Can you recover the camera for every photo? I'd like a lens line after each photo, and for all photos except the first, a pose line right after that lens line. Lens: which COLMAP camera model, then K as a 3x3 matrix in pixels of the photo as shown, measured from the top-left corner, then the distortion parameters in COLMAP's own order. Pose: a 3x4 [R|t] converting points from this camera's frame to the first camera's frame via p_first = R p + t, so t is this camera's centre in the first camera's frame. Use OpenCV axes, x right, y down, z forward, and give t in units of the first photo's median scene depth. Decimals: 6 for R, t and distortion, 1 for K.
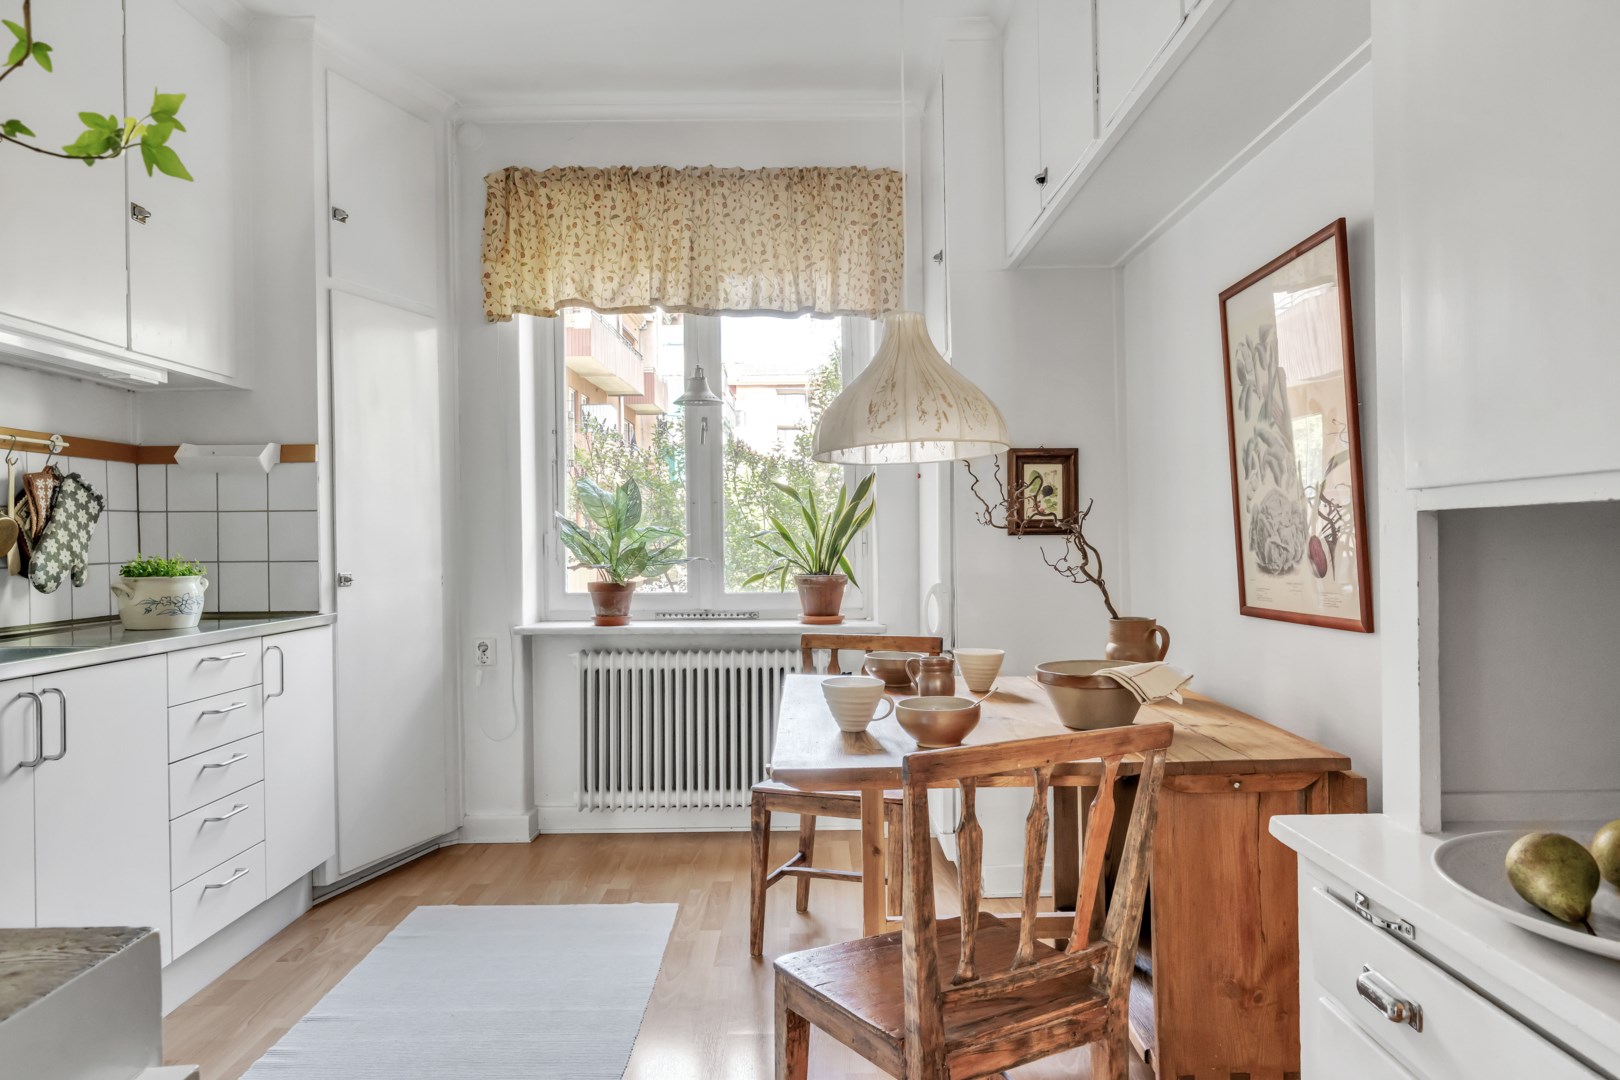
lens RADIAL K [[1043.7, 0, 810.0], [0, 1043.7, 540.0], [0, 0, 1]] dist [-0.000181, -0.001280]
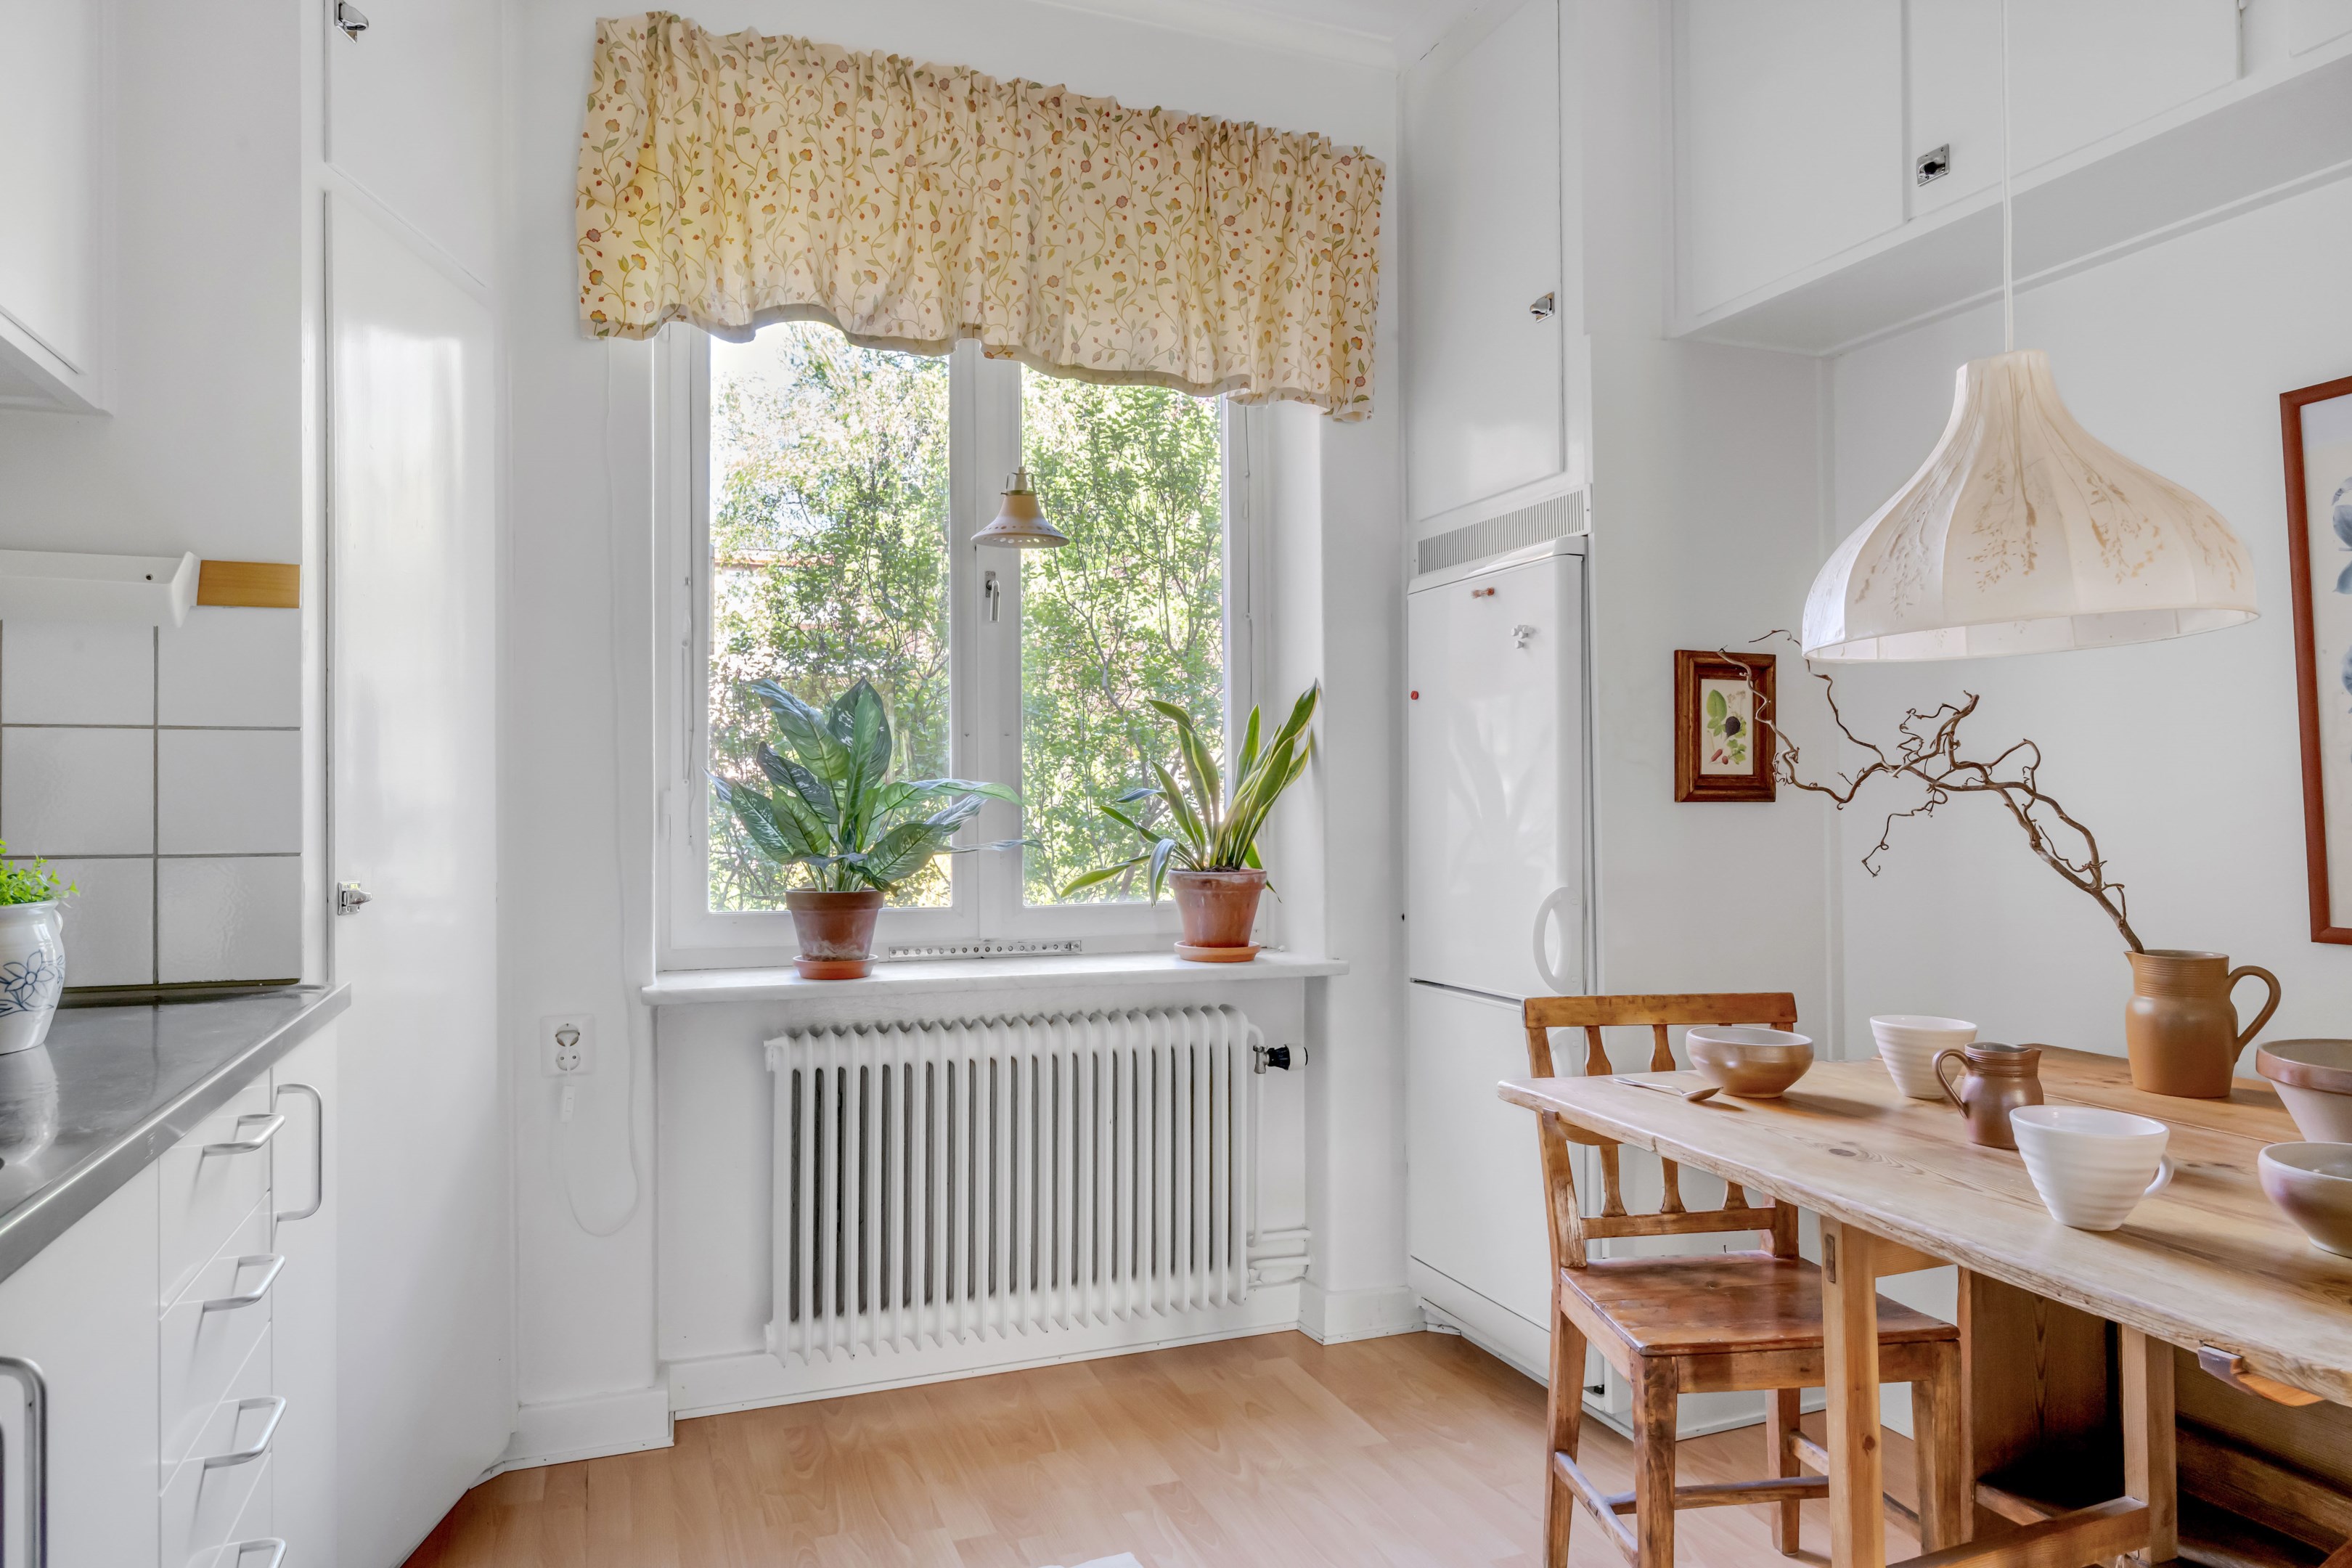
lens RADIAL K [[1511.1, 0, 1176.0], [0, 1511.1, 784.0], [0, 0, 1]] dist [-0.004766, 0.002558]
pose [[0.929703, 0.010978, 0.368146, -0.315973], [-0.006088, 0.999877, -0.014441, -0.000588], [-0.368259, 0.011185, 0.929656, 0.284040]]
